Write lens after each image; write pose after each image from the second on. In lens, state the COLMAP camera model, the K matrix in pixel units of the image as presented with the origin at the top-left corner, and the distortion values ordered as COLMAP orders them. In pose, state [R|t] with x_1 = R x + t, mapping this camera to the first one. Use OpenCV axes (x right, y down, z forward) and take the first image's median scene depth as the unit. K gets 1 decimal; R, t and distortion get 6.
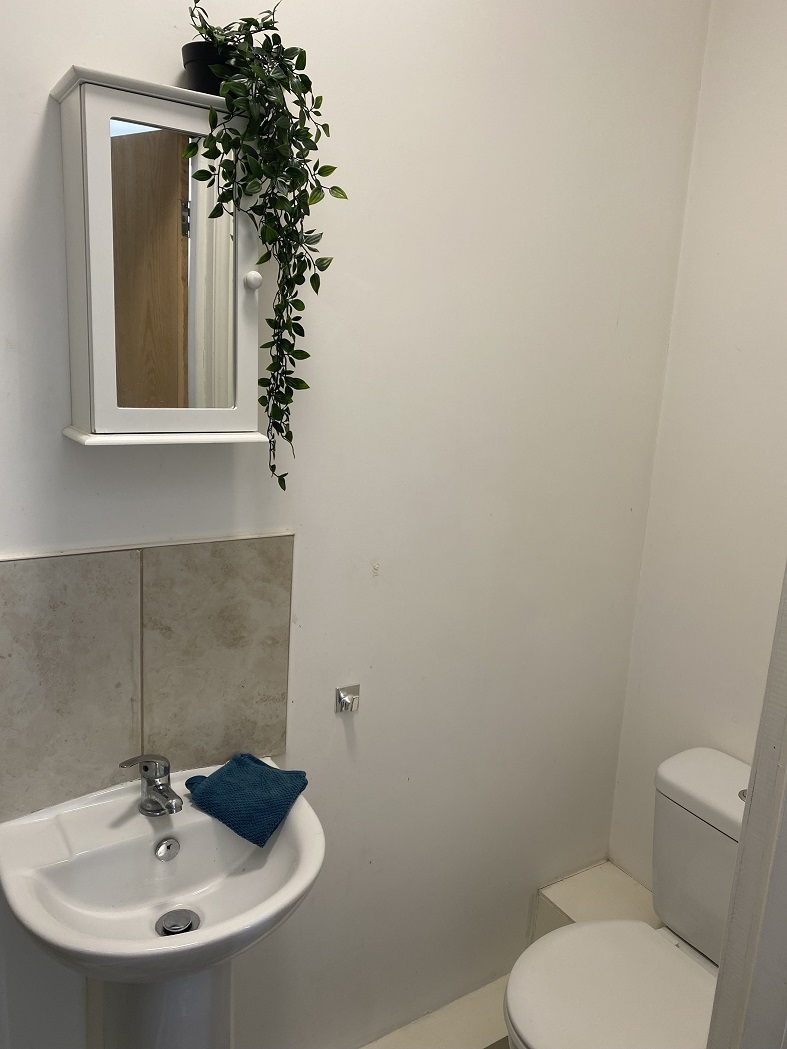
lens RADIAL K [[818.4, 0, 397.1], [0, 818.4, 524.9], [0, 0, 1]] dist [0.015586, -0.009261]
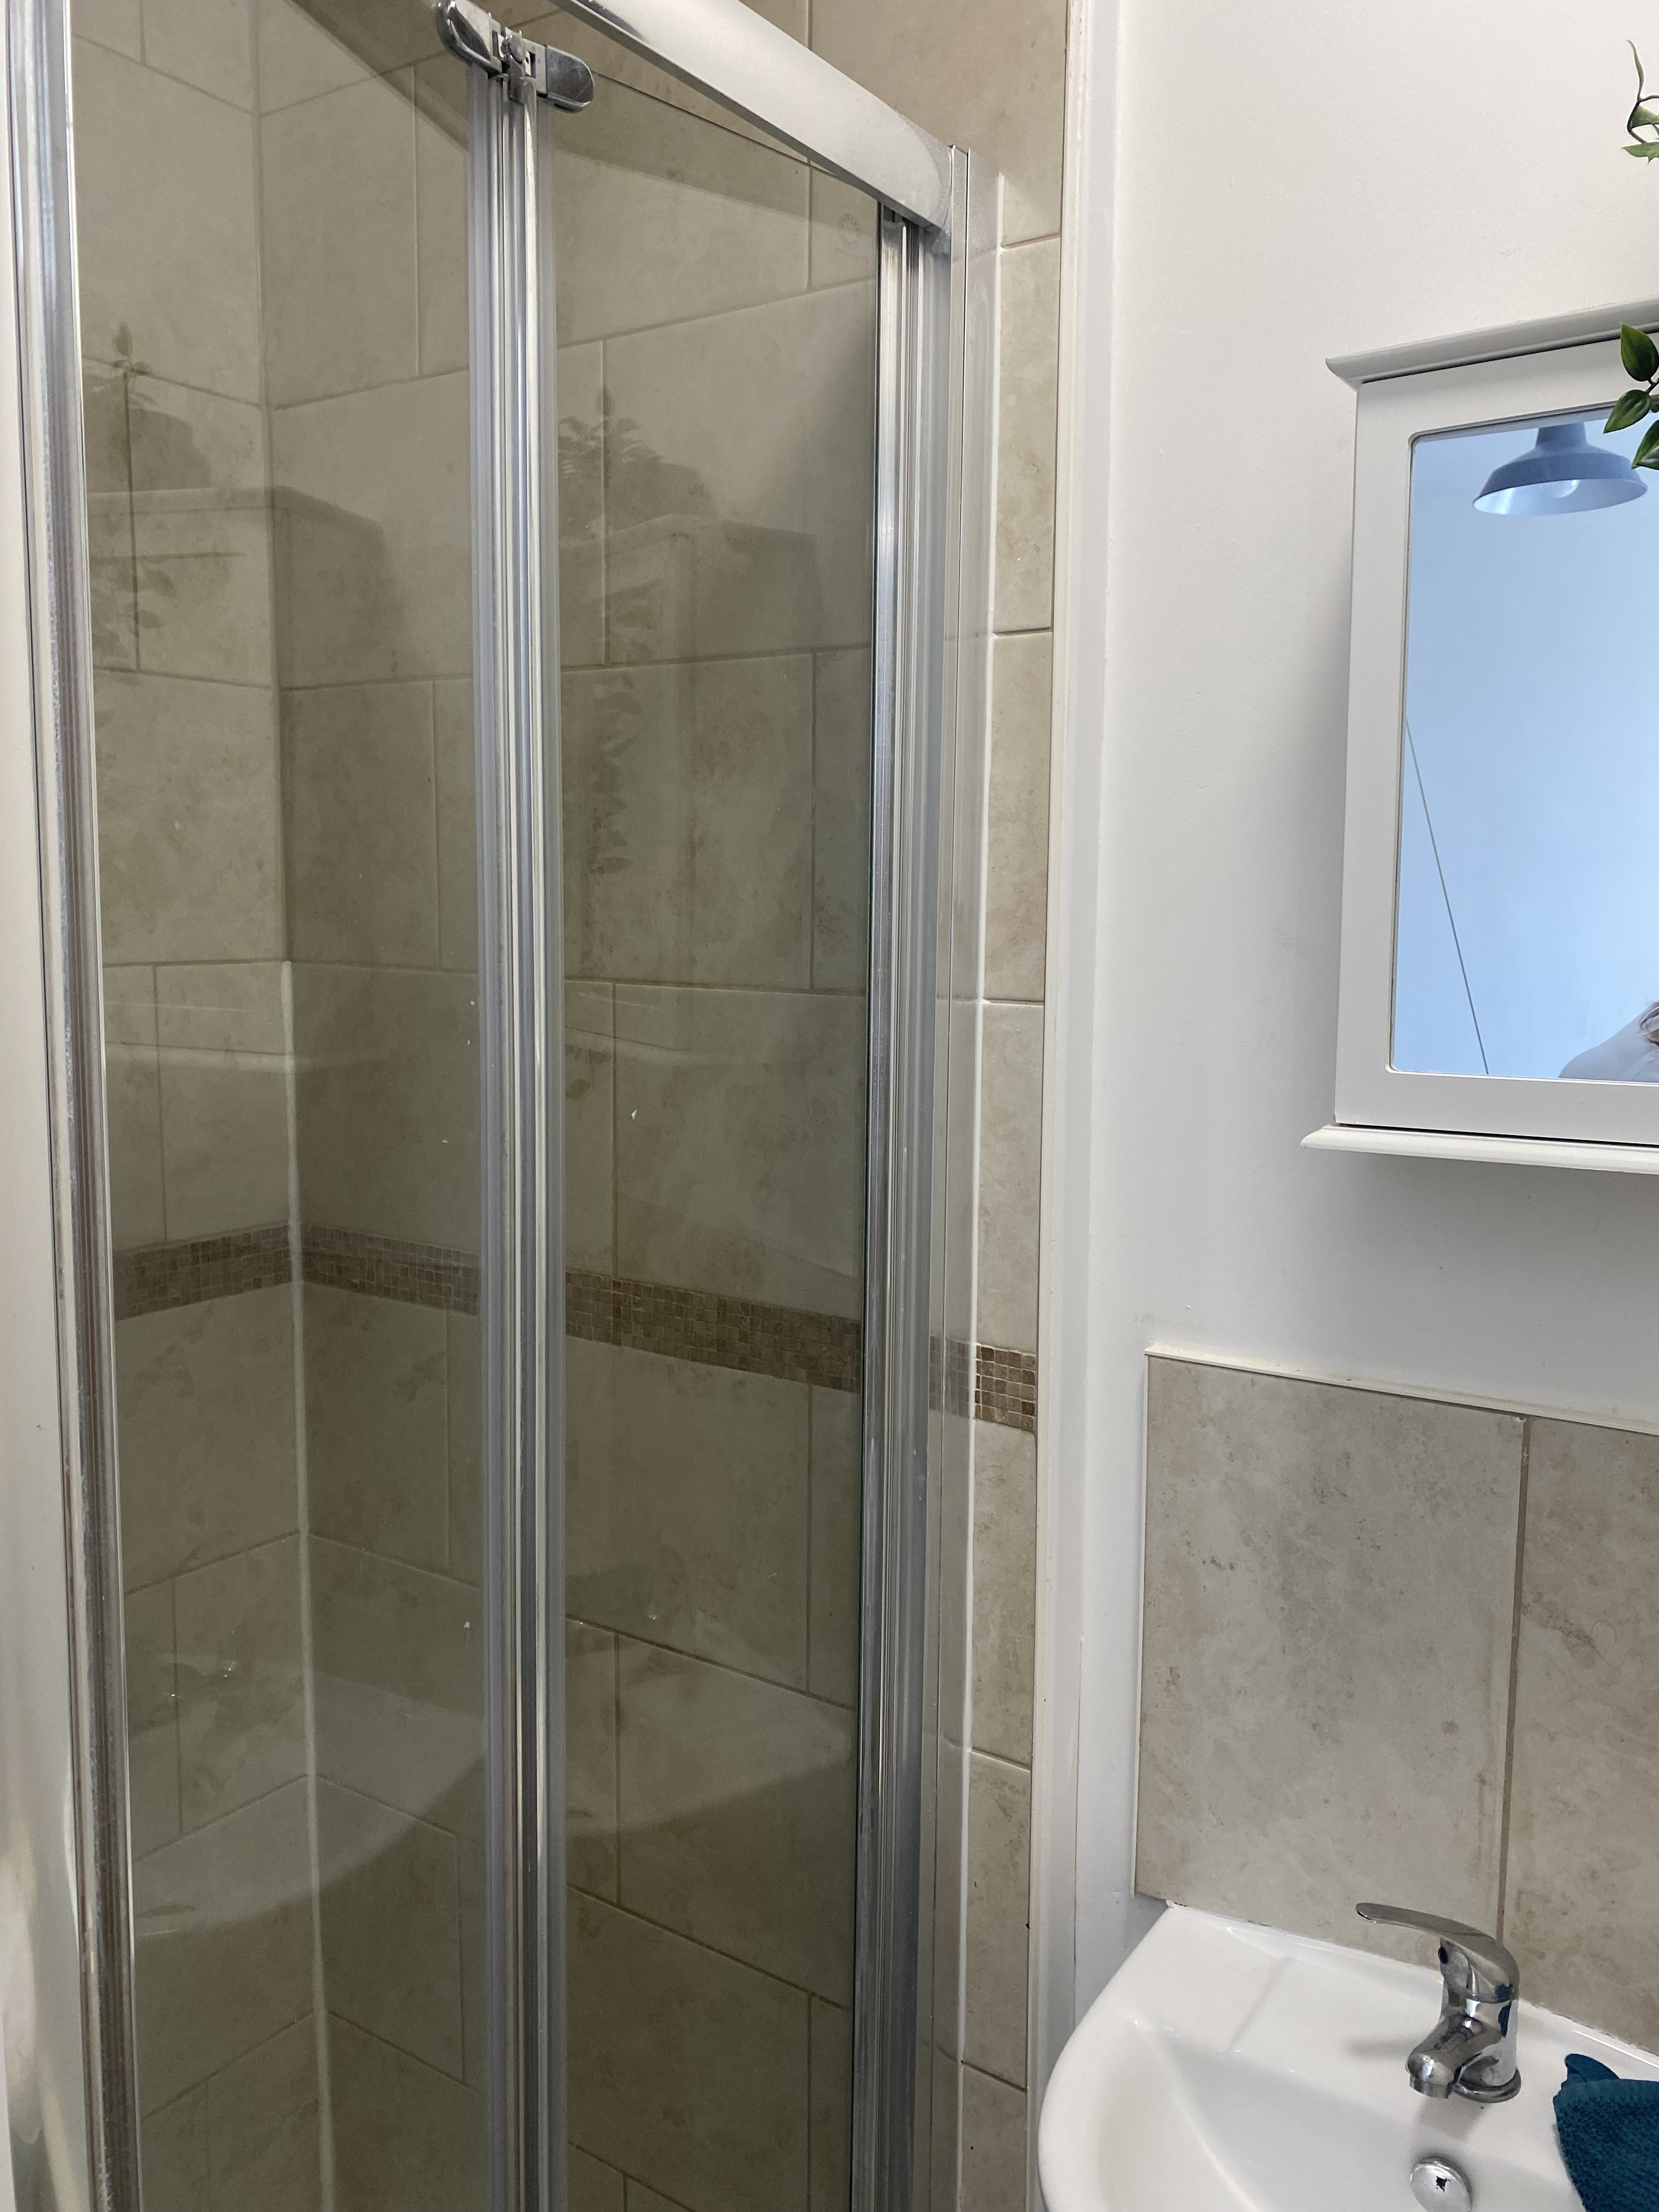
lens RADIAL K [[1725.7, 0, 837.8], [0, 1725.7, 1097.9], [0, 0, 1]] dist [0.015586, -0.009261]
pose [[0.372283, 0.050776, -0.926729, 0.350465], [-0.176274, 0.984196, -0.016887, -0.051886], [0.911226, 0.169645, 0.375350, 0.331487]]
